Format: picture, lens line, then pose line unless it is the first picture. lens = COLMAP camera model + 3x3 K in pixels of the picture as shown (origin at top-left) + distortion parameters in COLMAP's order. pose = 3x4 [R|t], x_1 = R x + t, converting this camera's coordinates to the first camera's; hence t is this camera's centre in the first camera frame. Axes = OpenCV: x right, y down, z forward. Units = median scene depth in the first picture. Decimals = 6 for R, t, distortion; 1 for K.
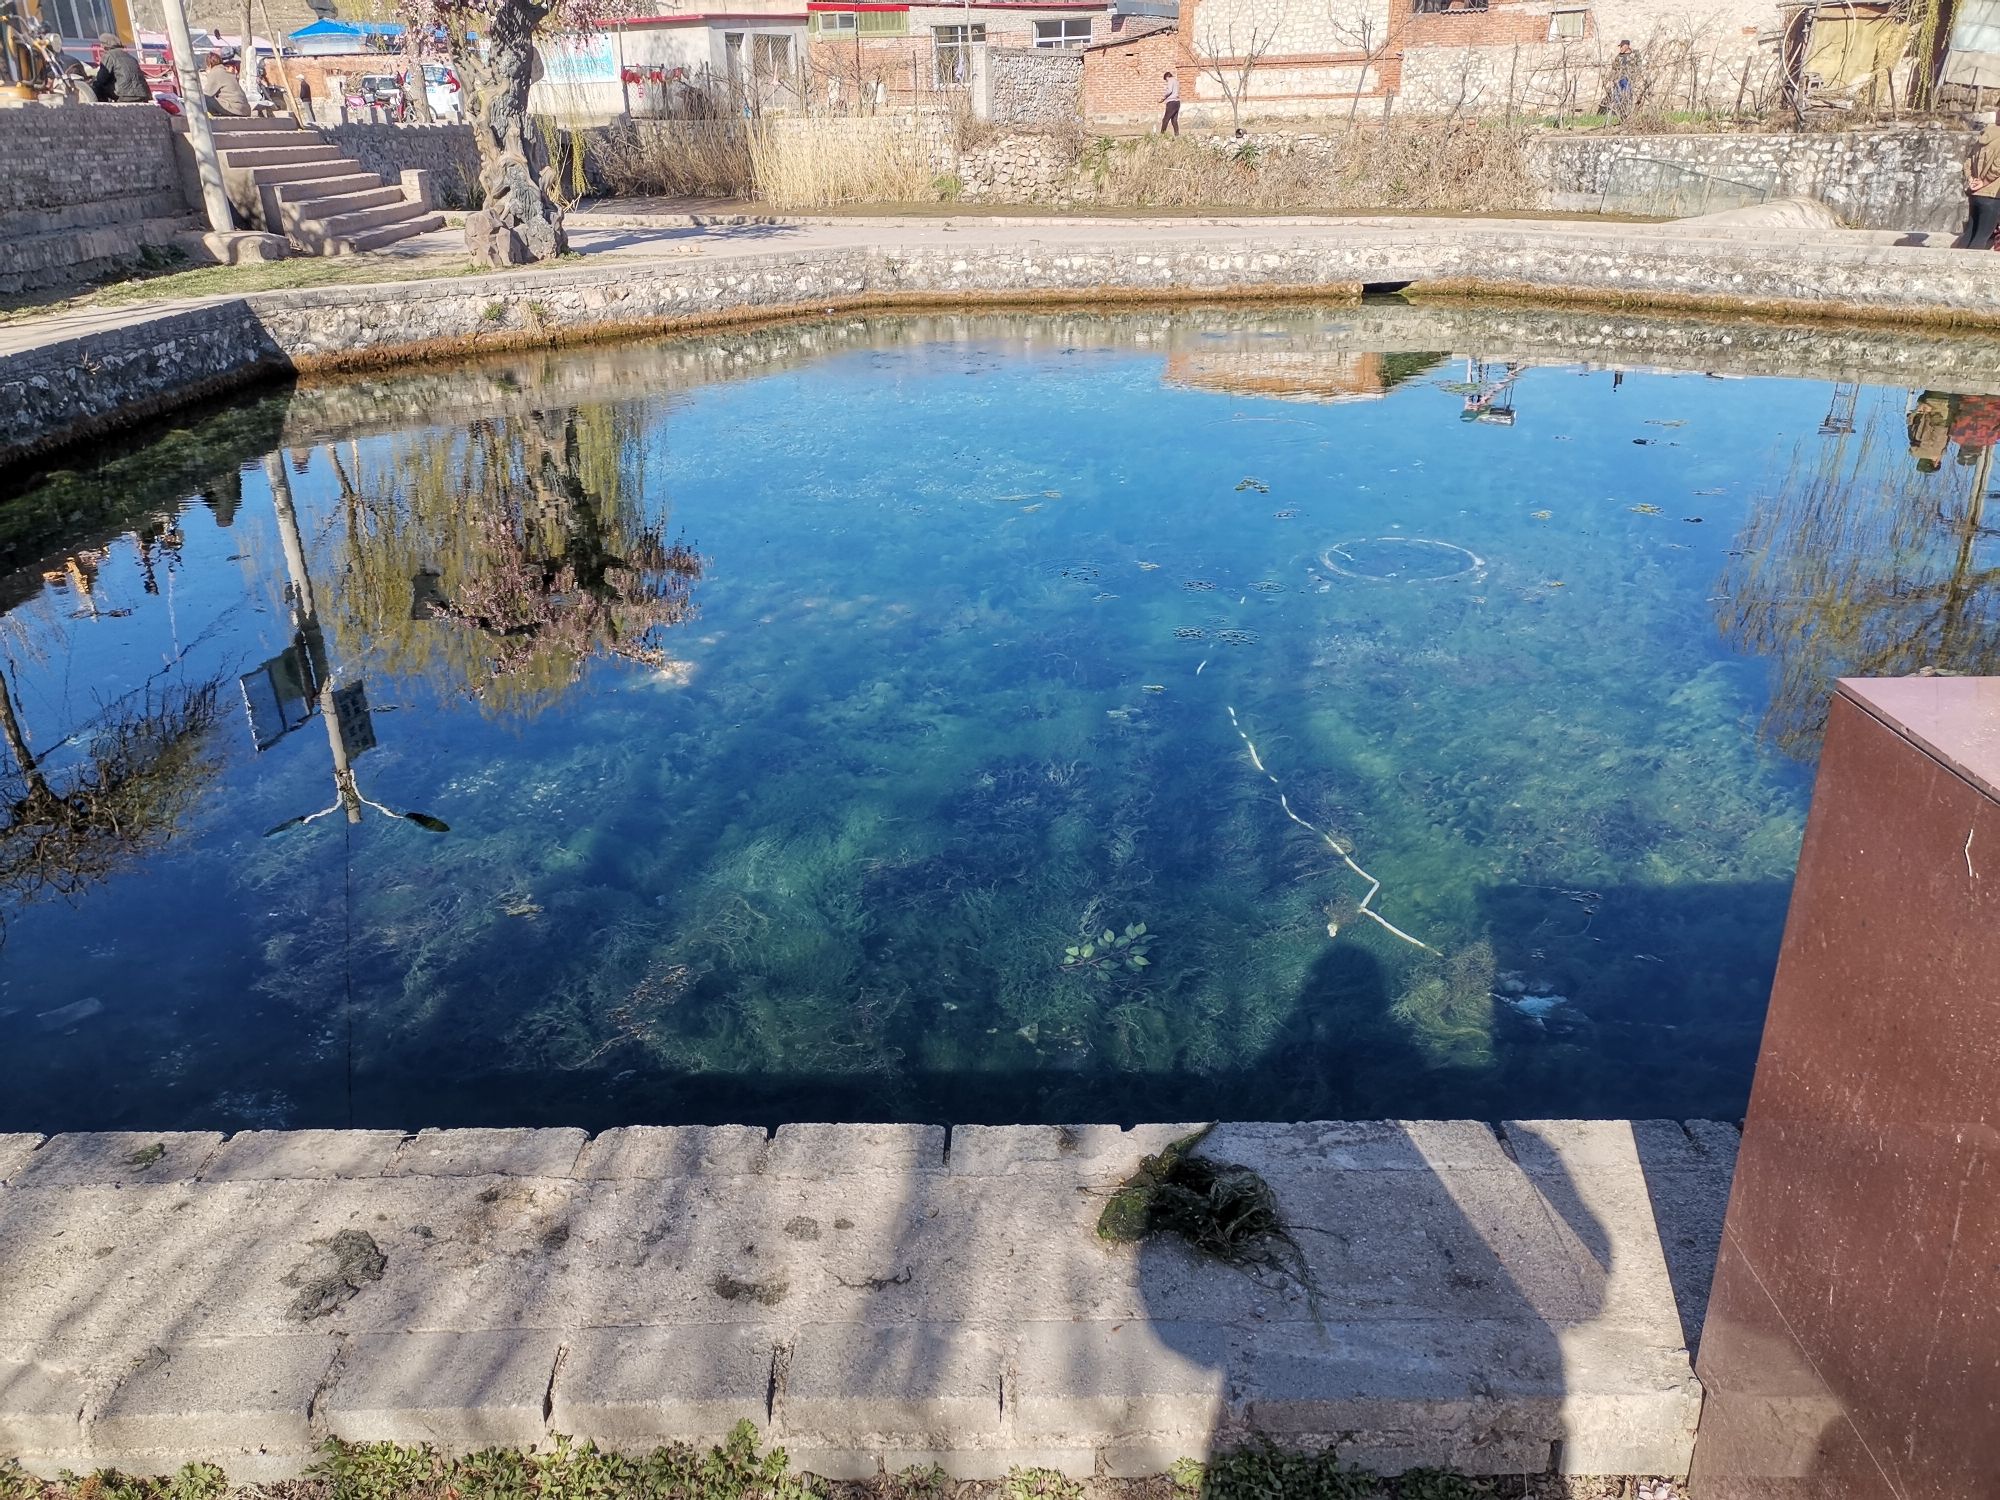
lens RADIAL K [[1506.4, 0, 1000.0], [0, 1506.4, 750.0], [0, 0, 1]] dist [0.072365, -0.057893]
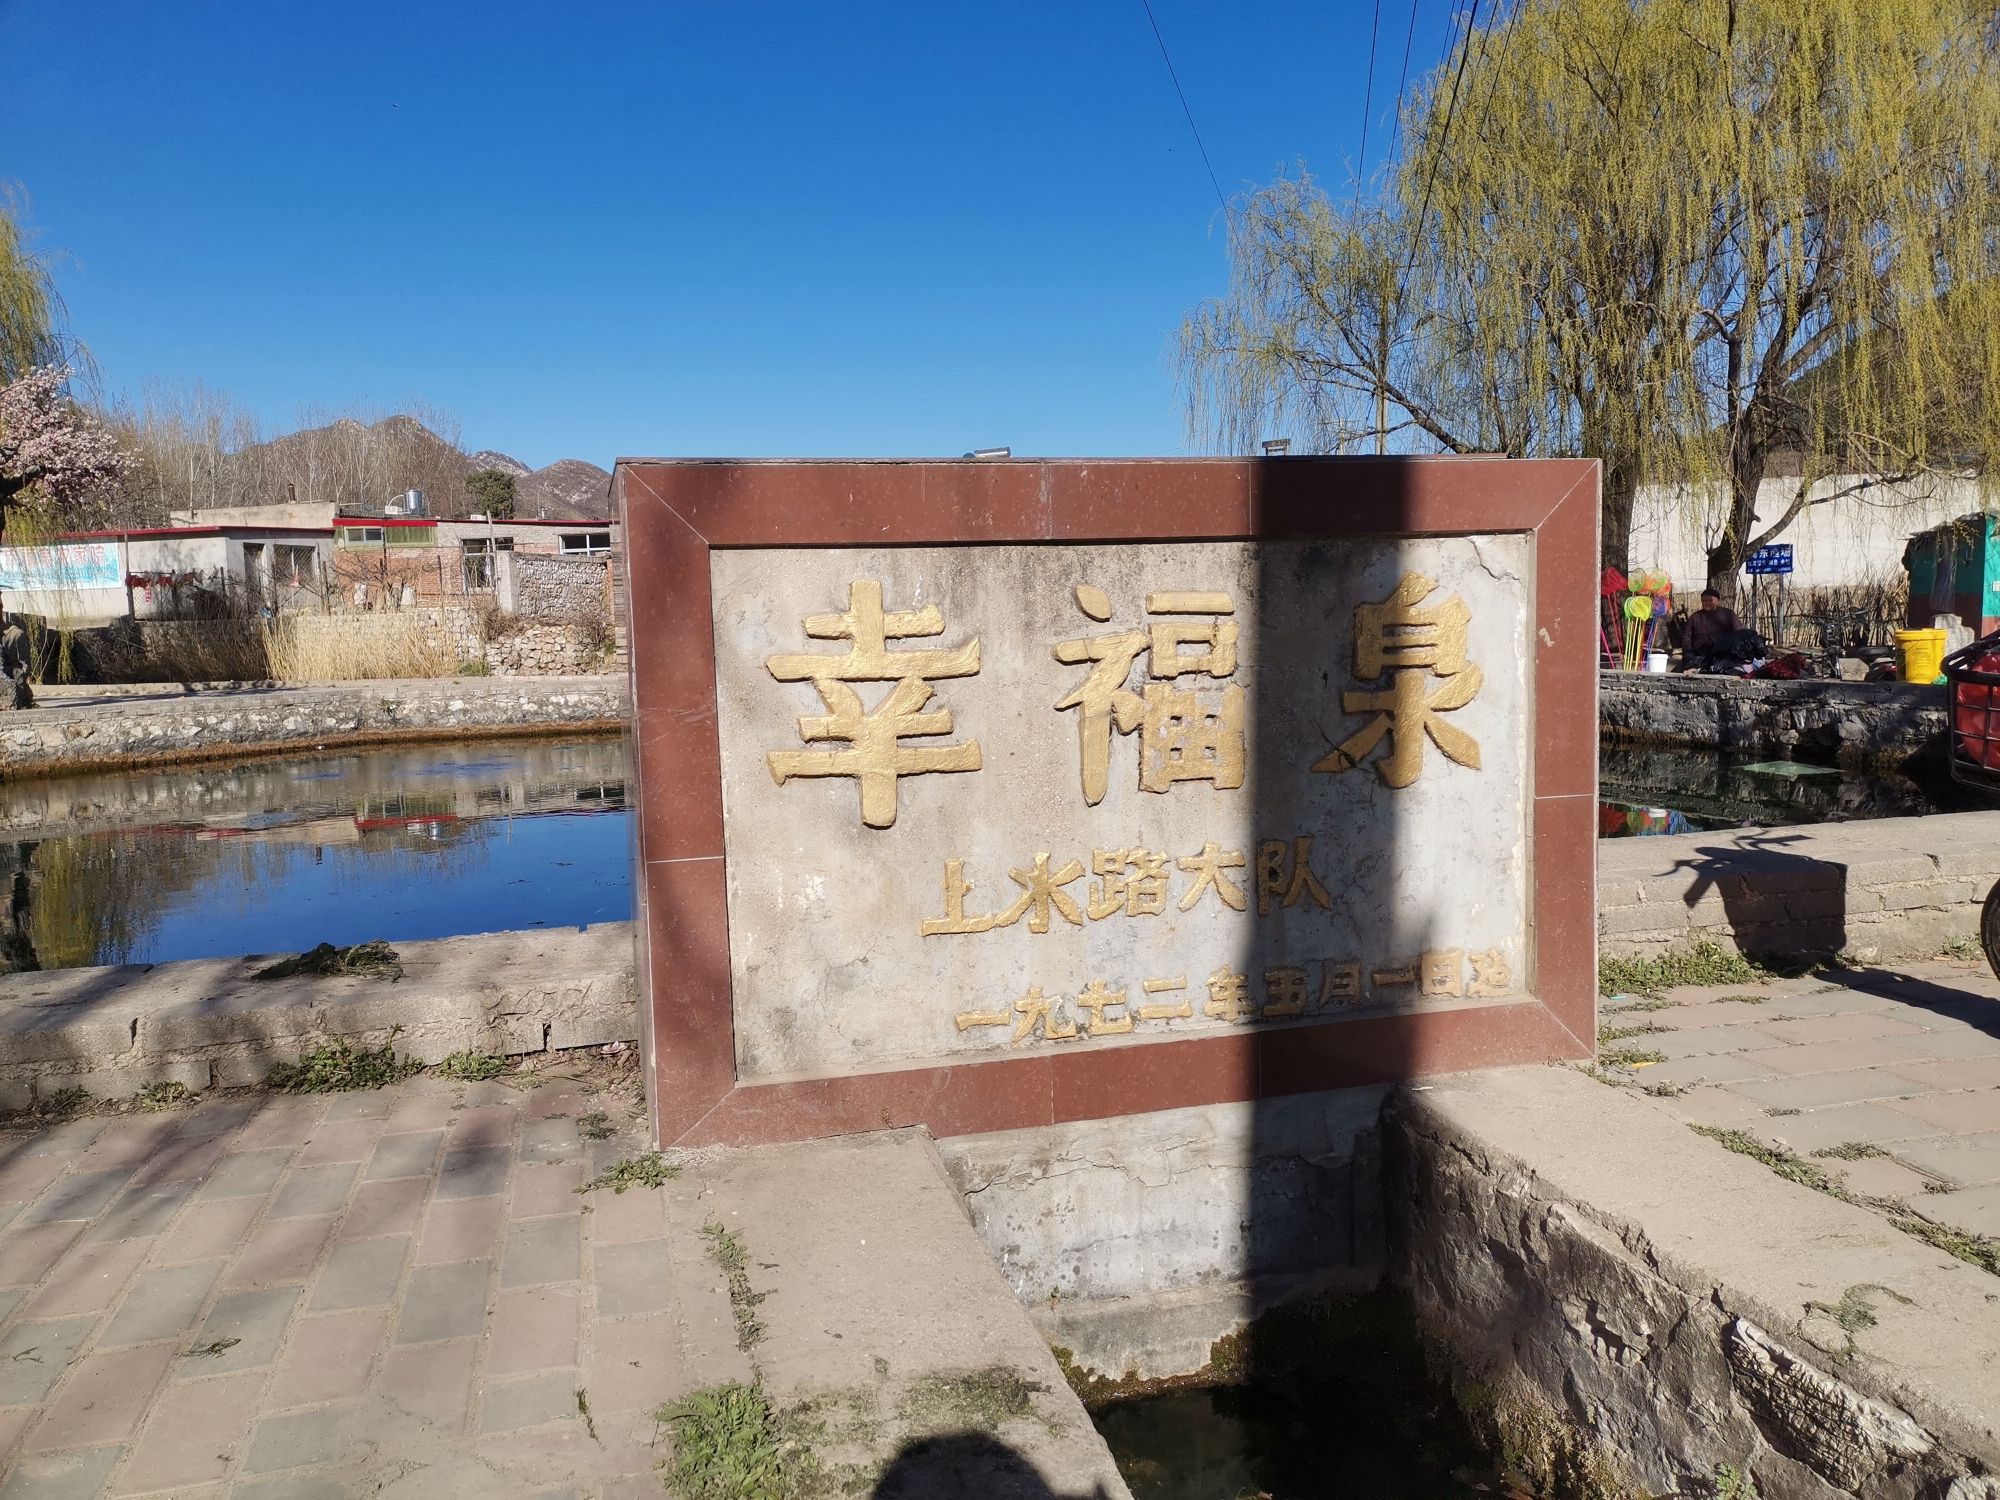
lens RADIAL K [[1506.4, 0, 1000.0], [0, 1506.4, 750.0], [0, 0, 1]] dist [0.072365, -0.057893]
pose [[0.959401, -0.035104, 0.279854, 0.039551], [0.121005, 0.947498, -0.295981, 0.072186], [-0.254771, 0.317828, 0.913278, -0.060610]]
